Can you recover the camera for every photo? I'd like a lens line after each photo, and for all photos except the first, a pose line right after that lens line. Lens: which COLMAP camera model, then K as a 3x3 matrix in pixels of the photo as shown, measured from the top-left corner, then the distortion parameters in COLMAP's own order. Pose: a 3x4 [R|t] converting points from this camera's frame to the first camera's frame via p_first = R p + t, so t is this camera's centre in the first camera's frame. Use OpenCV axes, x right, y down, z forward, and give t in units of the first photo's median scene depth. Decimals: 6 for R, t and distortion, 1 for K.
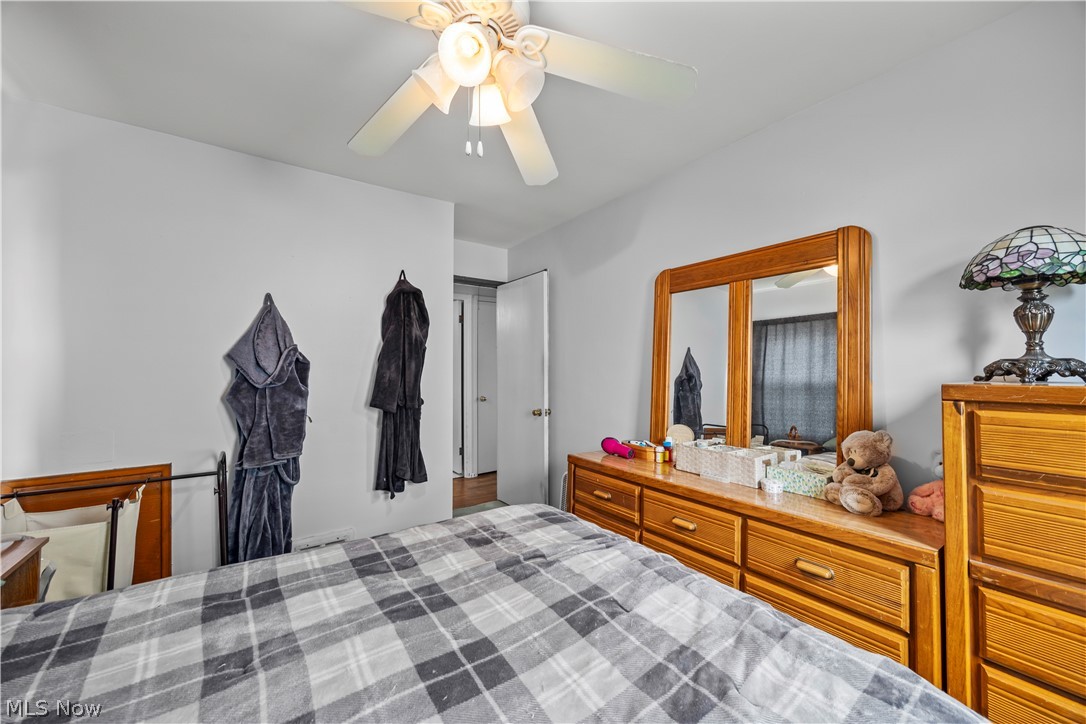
lens RADIAL K [[413.2, 0, 543.0], [0, 413.2, 362.0], [0, 0, 1]] dist [-0.002426, -0.000239]
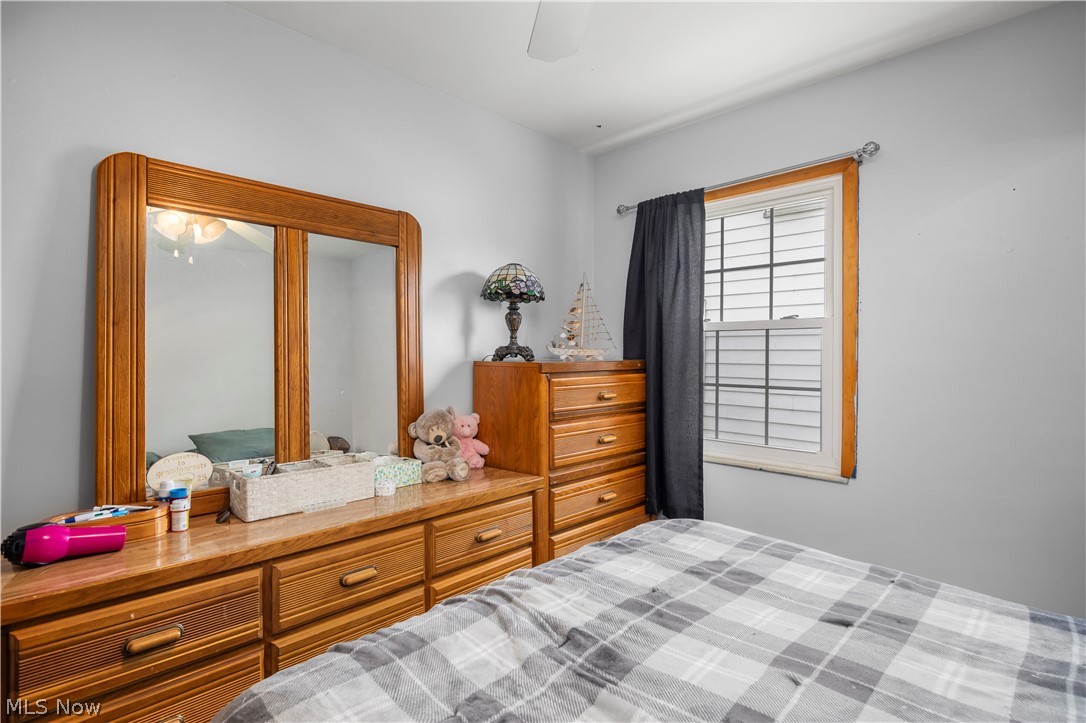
lens RADIAL K [[525.8, 0, 537.6], [0, 525.8, 357.2], [0, 0, 1]] dist [-0.004754, -0.000558]
pose [[-0.170083, 0.000613, 0.985430, -0.672967], [-0.013433, 0.999905, -0.002940, 0.030901], [-0.985338, -0.013737, -0.170059, 1.012698]]
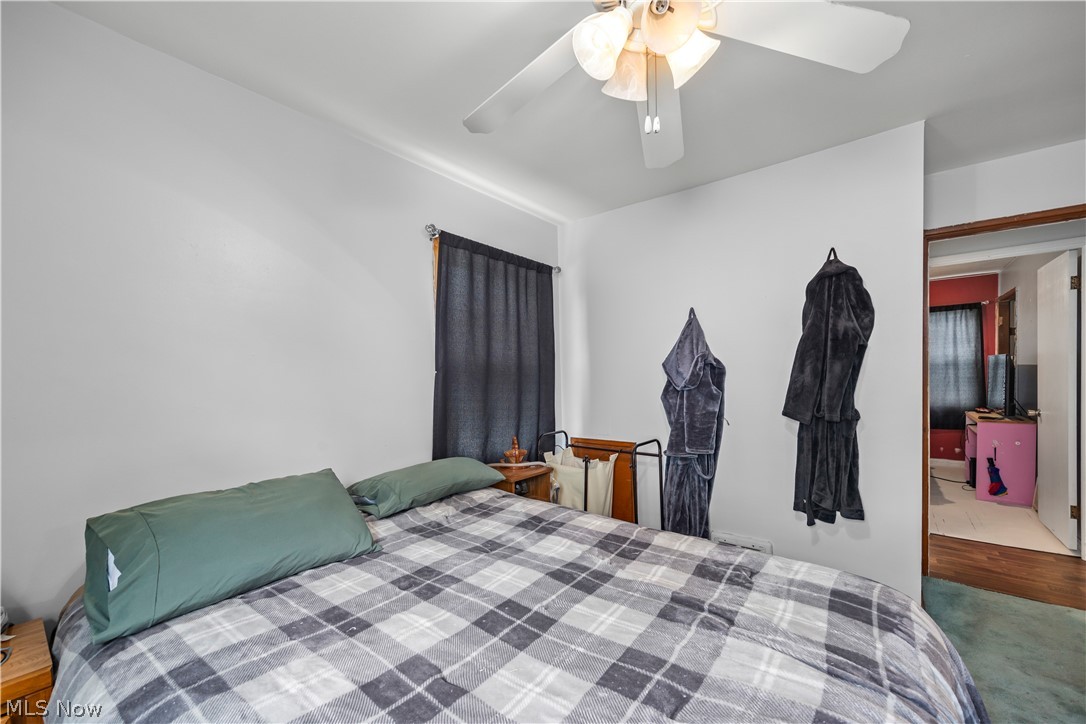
lens RADIAL K [[427.2, 0, 539.8], [0, 427.2, 392.6], [0, 0, 1]] dist [-0.000508, -0.000044]
pose [[0.271899, 0.031027, -0.961825, 0.553116], [0.028463, 0.998784, 0.040266, 0.012746], [0.961905, -0.038325, 0.270685, 0.409345]]
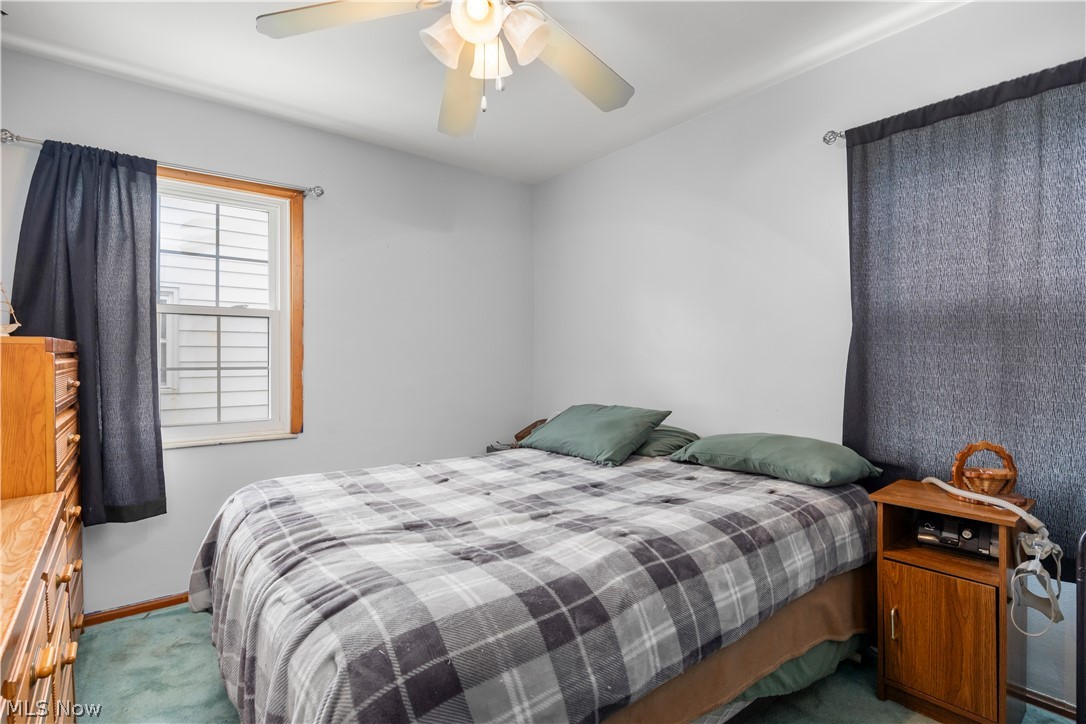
lens RADIAL K [[525.8, 0, 537.6], [0, 525.8, 357.7], [0, 0, 1]] dist [-0.004754, -0.000558]
pose [[-0.998462, 0.008251, -0.054820, -0.167902], [0.008968, 0.999877, -0.012837, 0.104408], [0.054708, -0.013309, -0.998414, 1.849465]]
